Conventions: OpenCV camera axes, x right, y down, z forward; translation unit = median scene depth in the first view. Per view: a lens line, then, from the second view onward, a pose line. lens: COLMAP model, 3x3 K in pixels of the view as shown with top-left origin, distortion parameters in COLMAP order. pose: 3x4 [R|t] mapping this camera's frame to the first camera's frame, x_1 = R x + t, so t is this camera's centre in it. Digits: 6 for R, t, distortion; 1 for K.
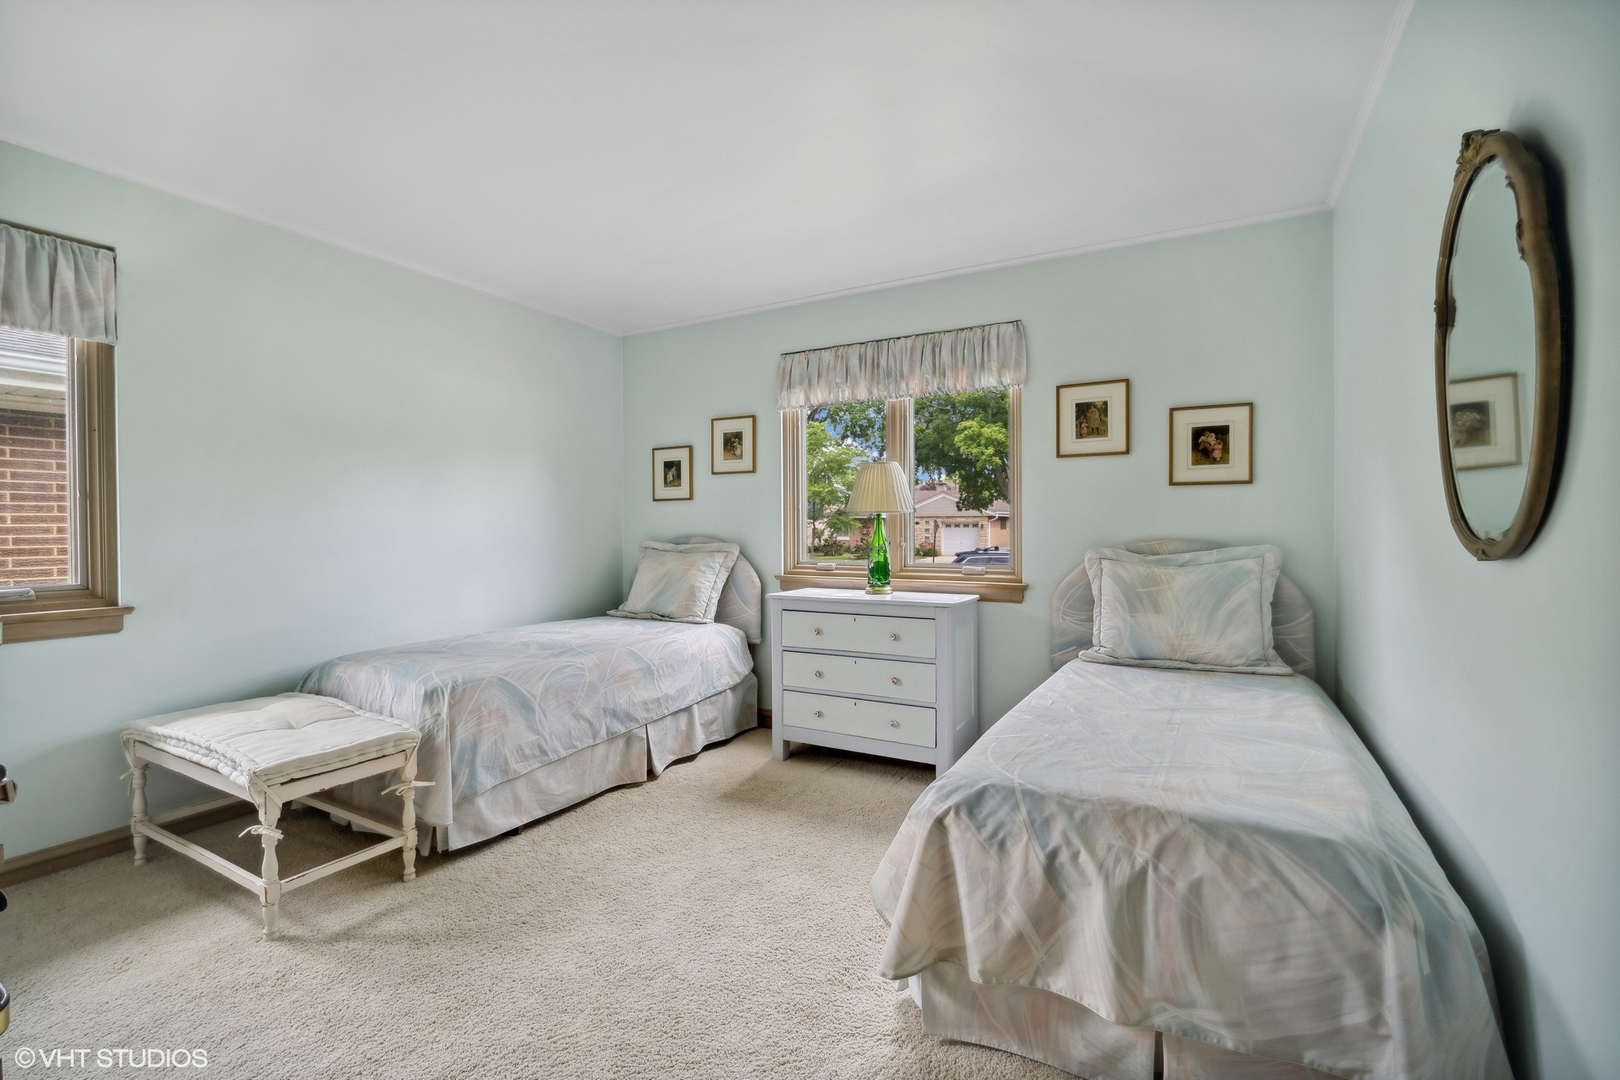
lens RADIAL K [[704.6, 0, 800.8], [0, 704.6, 532.1], [0, 0, 1]] dist [-0.017422, 0.005973]
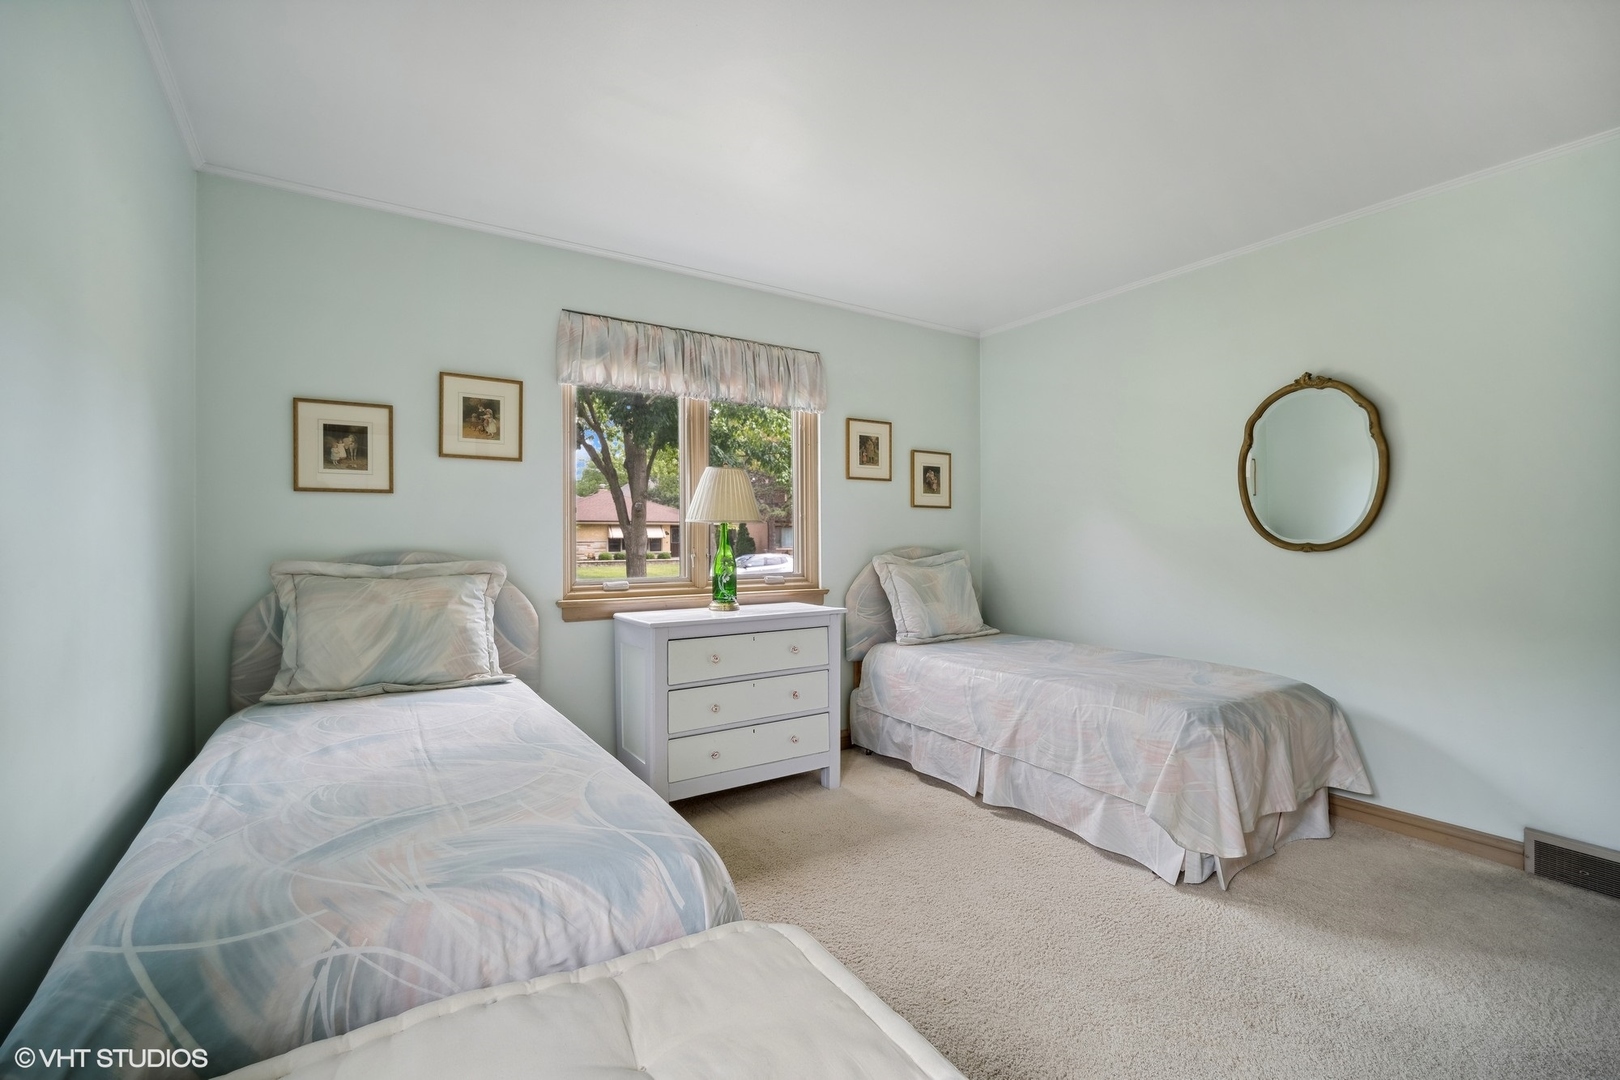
lens RADIAL K [[704.6, 0, 800.8], [0, 704.6, 532.1], [0, 0, 1]] dist [-0.017422, 0.005973]
pose [[0.463162, 0.007555, 0.886241, -0.659210], [0.003545, 0.999940, -0.010377, -0.004525], [-0.886266, 0.007948, 0.463108, 0.484230]]
